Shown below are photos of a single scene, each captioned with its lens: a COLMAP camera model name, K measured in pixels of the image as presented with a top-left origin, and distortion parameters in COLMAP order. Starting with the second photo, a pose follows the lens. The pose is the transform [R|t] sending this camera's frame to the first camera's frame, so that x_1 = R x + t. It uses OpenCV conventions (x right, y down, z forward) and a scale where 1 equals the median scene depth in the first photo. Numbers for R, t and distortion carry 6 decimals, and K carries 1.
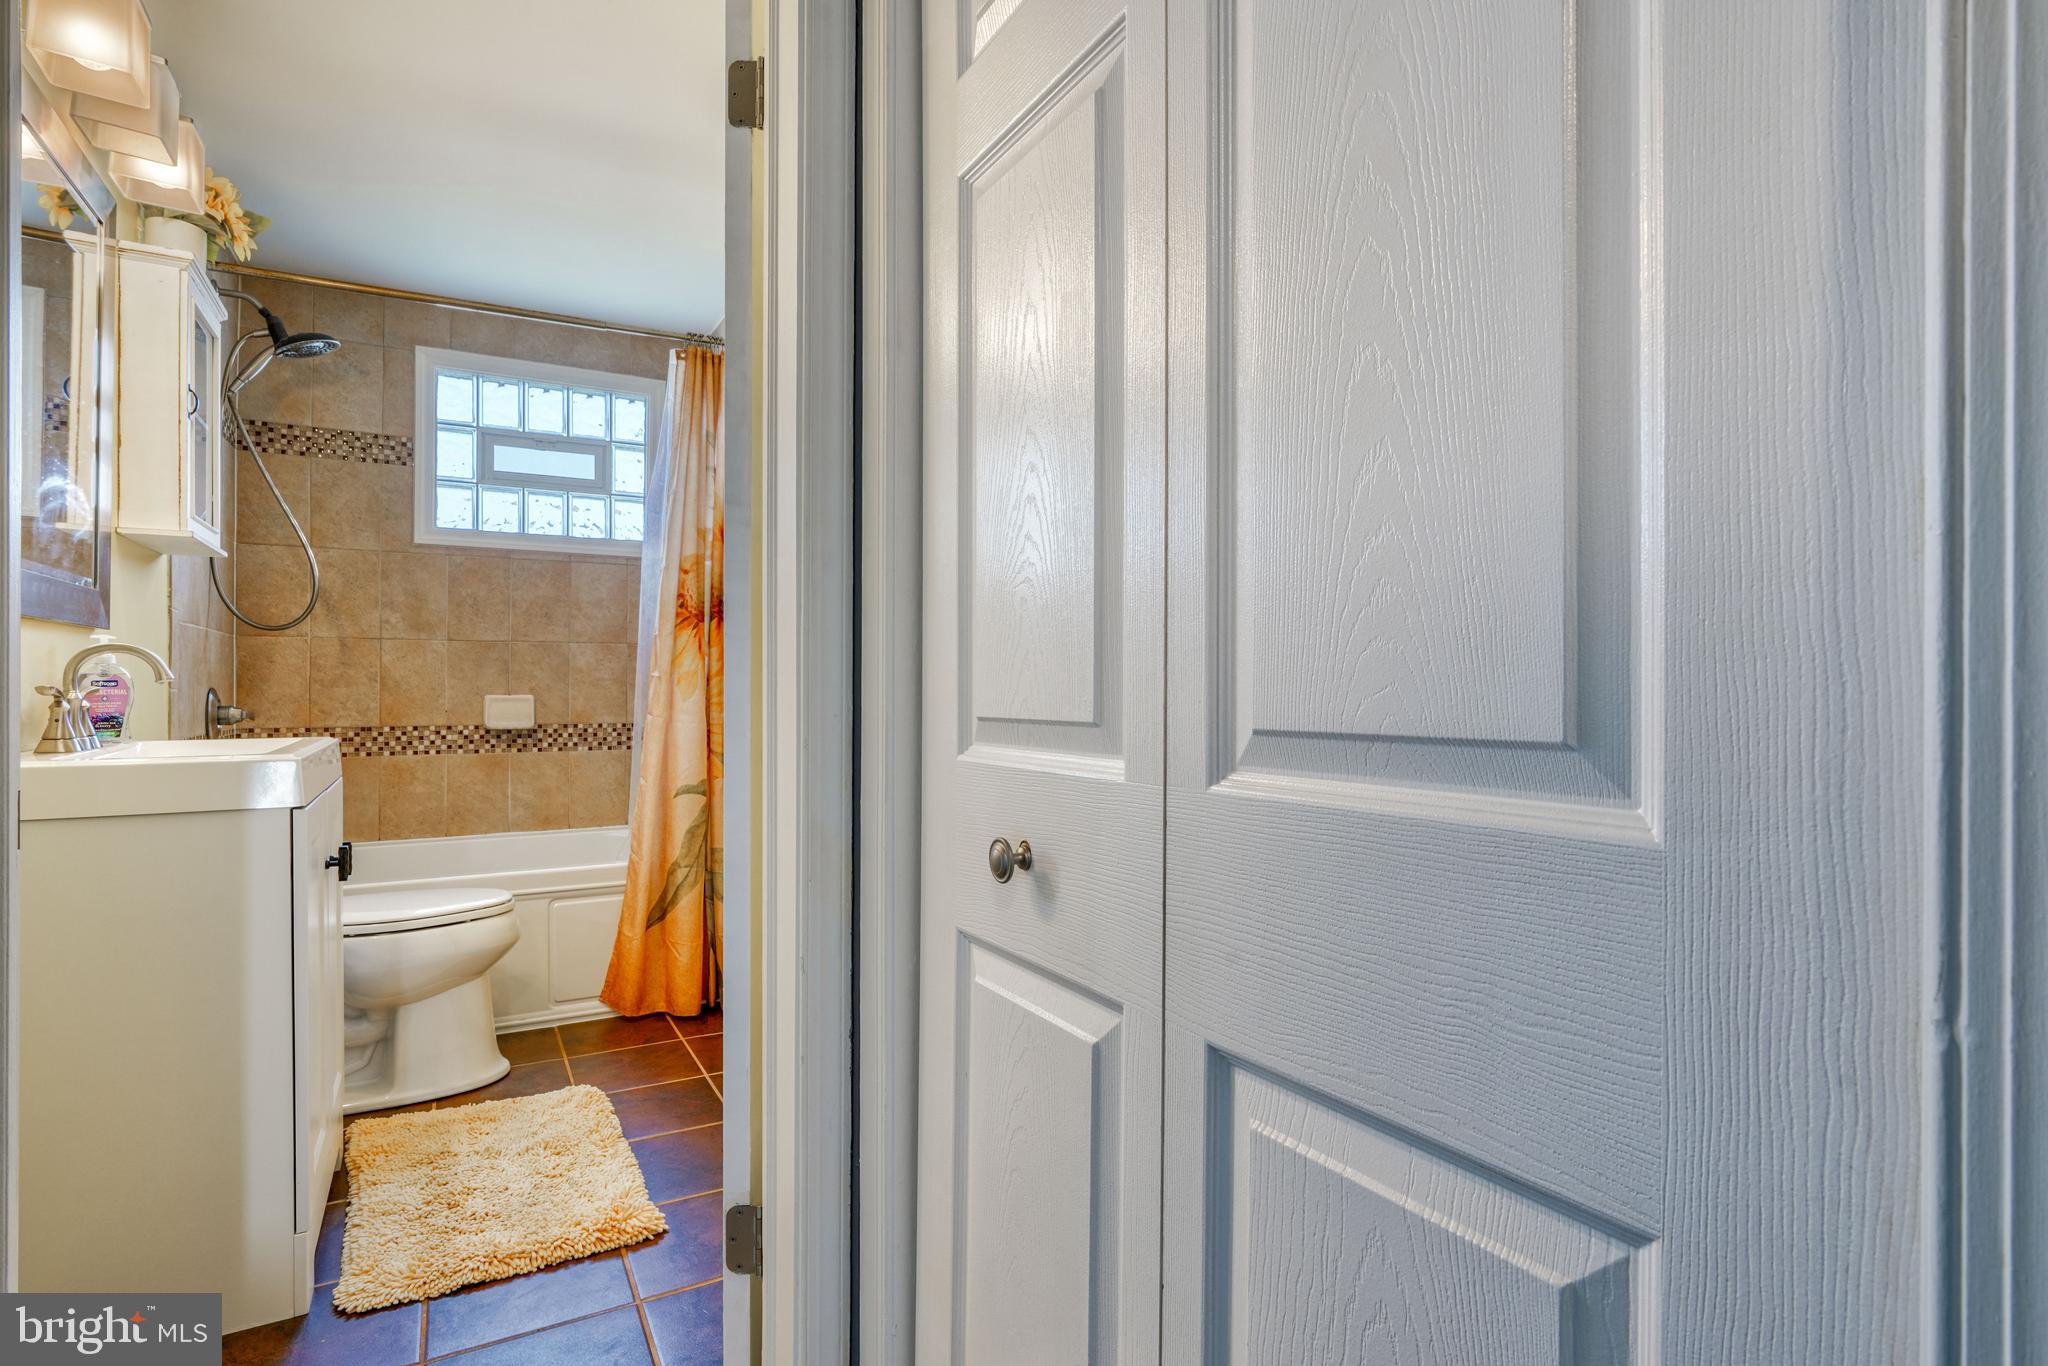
lens RADIAL K [[1022.5, 0, 1019.3], [0, 1022.5, 683.0], [0, 0, 1]] dist [-0.015051, -0.000115]
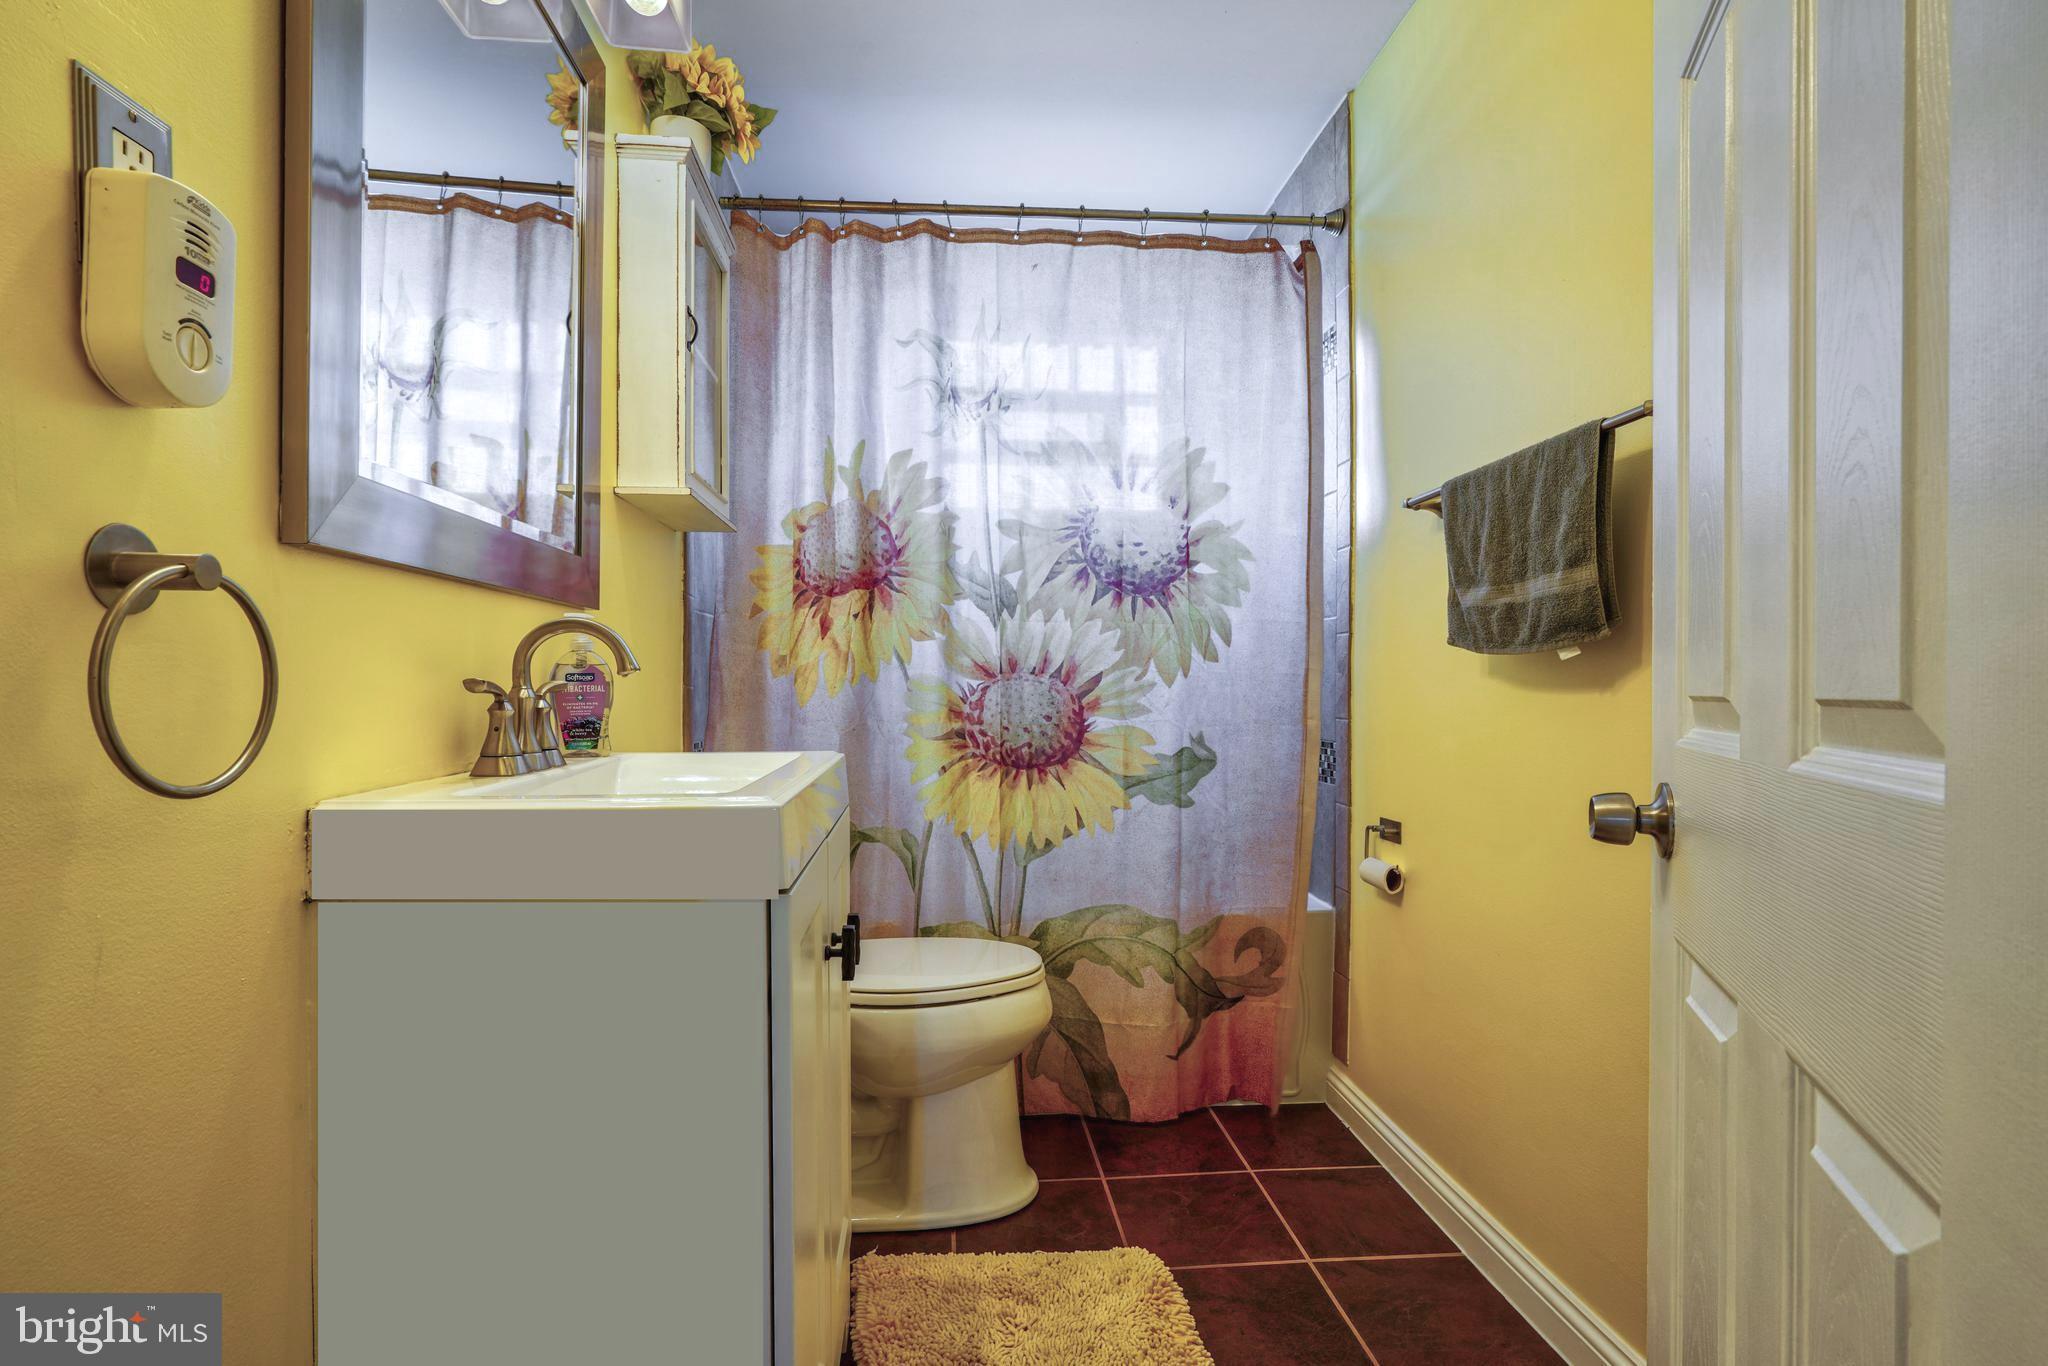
lens RADIAL K [[935.4, 0, 1021.8], [0, 935.4, 682.9], [0, 0, 1]] dist [-0.010390, 0.004206]
pose [[0.914671, 0.004413, -0.404176, -0.264599], [-0.002592, 0.999984, 0.005053, 0.000251], [0.404191, -0.003574, 0.914667, 0.408050]]
